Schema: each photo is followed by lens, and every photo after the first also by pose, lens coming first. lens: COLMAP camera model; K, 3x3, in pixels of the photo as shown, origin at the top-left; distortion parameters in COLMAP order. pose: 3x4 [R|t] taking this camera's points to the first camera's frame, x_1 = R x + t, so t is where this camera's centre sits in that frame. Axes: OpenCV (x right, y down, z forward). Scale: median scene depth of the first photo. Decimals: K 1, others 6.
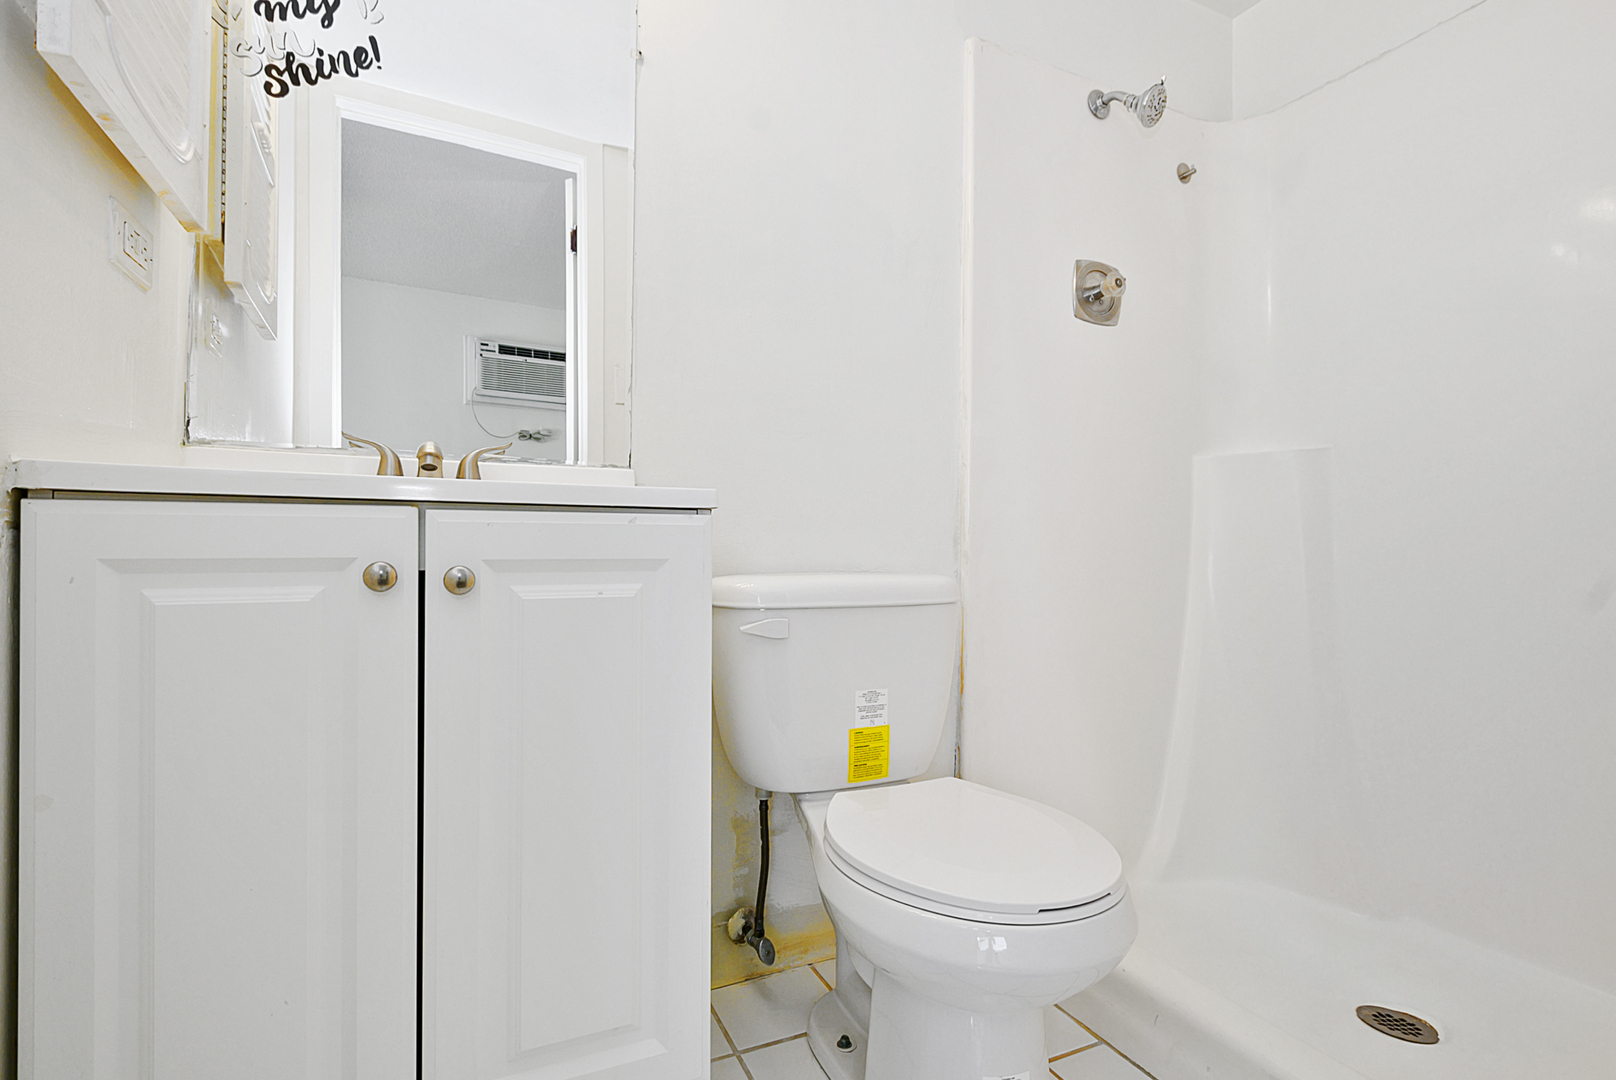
lens RADIAL K [[776.4, 0, 811.1], [0, 776.4, 546.9], [0, 0, 1]] dist [0.001201, 0.000001]
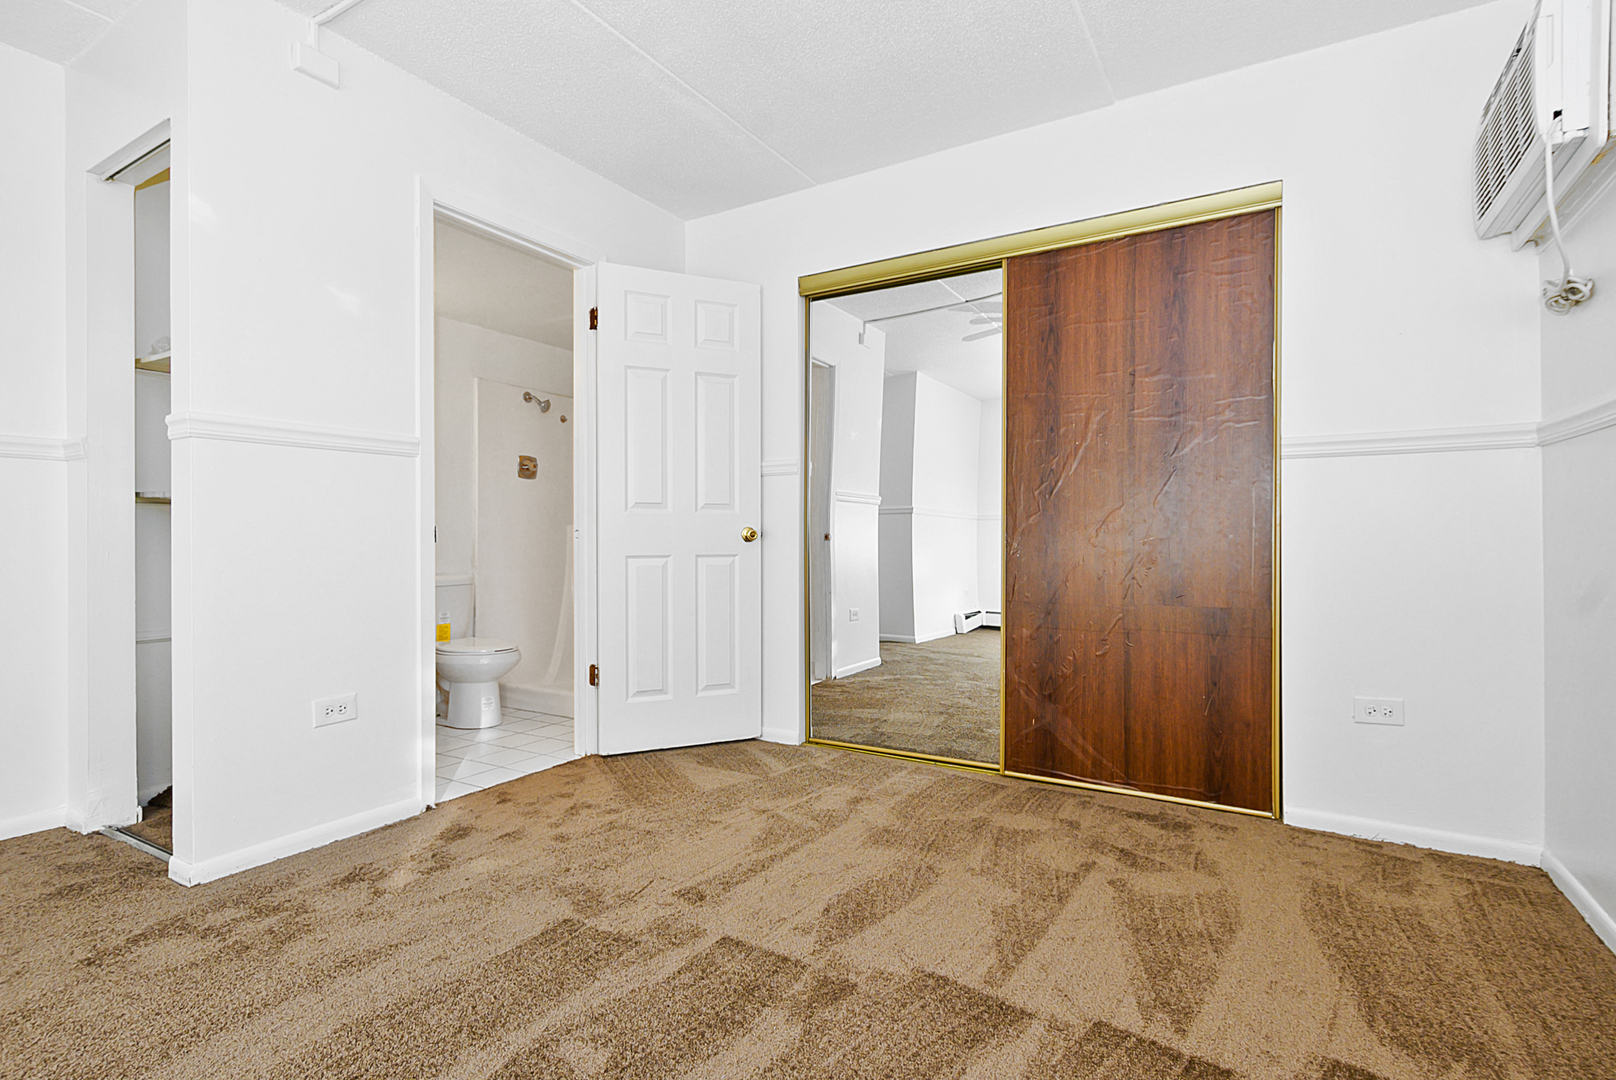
lens RADIAL K [[776.4, 0, 809.8], [0, 776.4, 546.3], [0, 0, 1]] dist [0.001201, 0.000001]
pose [[0.825230, -0.010051, 0.564708, -0.351071], [0.004619, 0.999928, 0.011046, -0.081190], [-0.564778, -0.006507, 0.825217, -1.799719]]
